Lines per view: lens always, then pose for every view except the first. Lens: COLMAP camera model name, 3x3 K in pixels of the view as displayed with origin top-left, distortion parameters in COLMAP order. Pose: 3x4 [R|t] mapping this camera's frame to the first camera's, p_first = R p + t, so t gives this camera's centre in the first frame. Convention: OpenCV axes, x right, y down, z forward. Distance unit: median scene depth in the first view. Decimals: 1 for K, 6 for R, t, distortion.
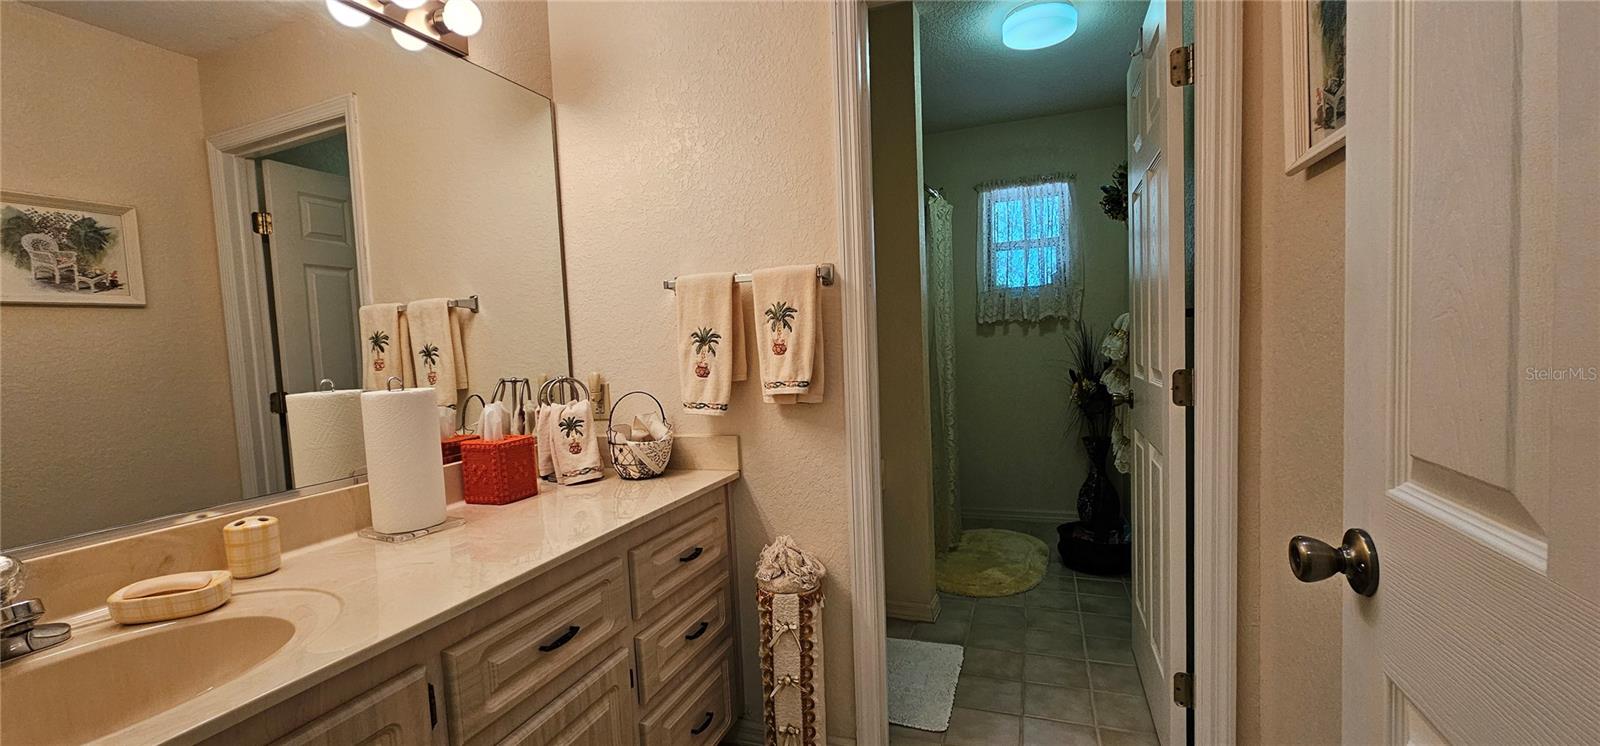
lens RADIAL K [[645.4, 0, 800.7], [0, 645.4, 373.8], [0, 0, 1]] dist [-0.003307, -0.000044]
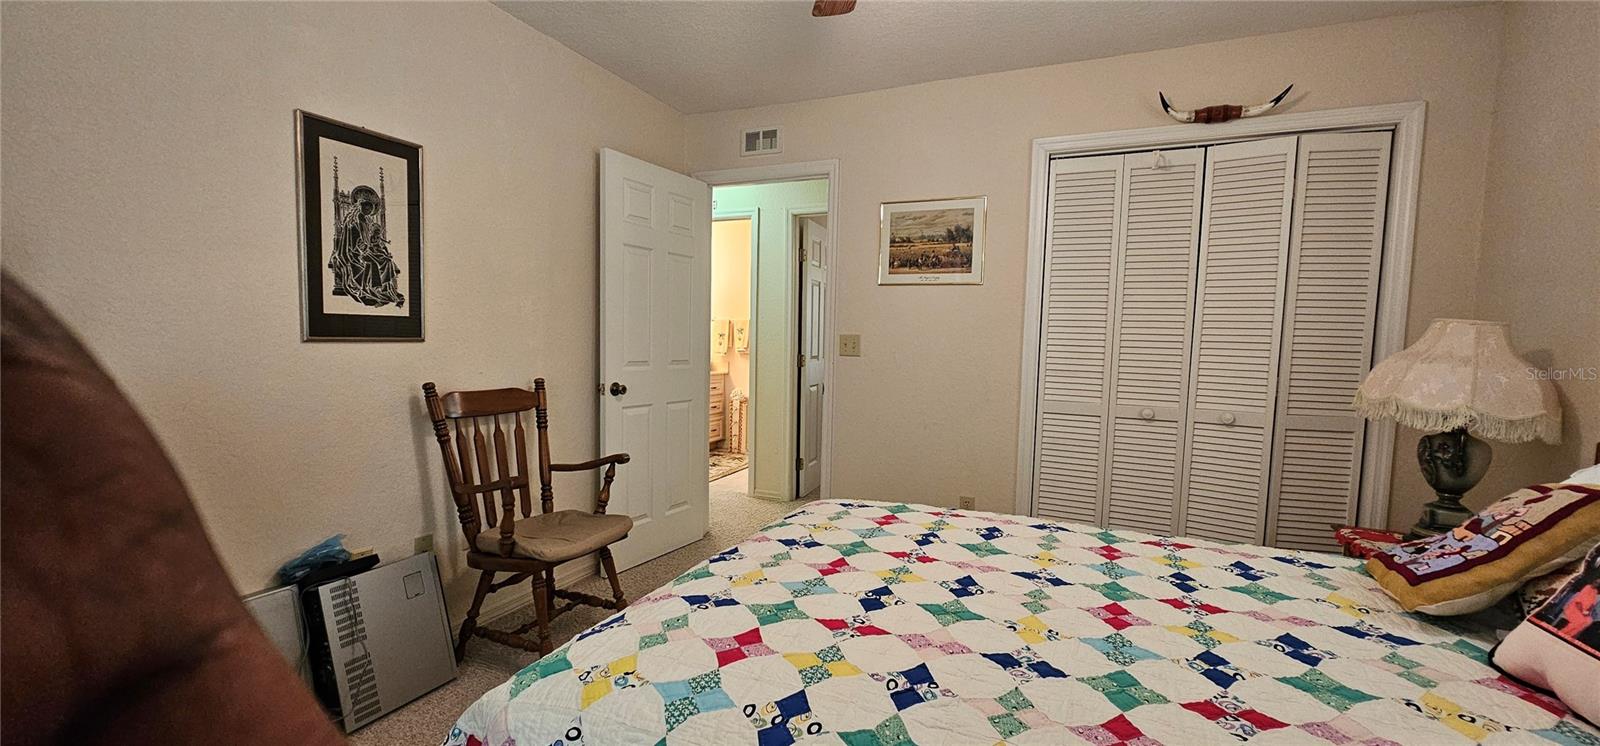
lens RADIAL K [[645.4, 0, 798.1], [0, 645.4, 377.1], [0, 0, 1]] dist [-0.003307, -0.000044]
pose [[0.996020, 0.068424, -0.057114, 0.546952], [-0.067708, 0.997602, 0.014380, 0.108901], [0.057961, -0.010456, 0.998264, -2.826420]]
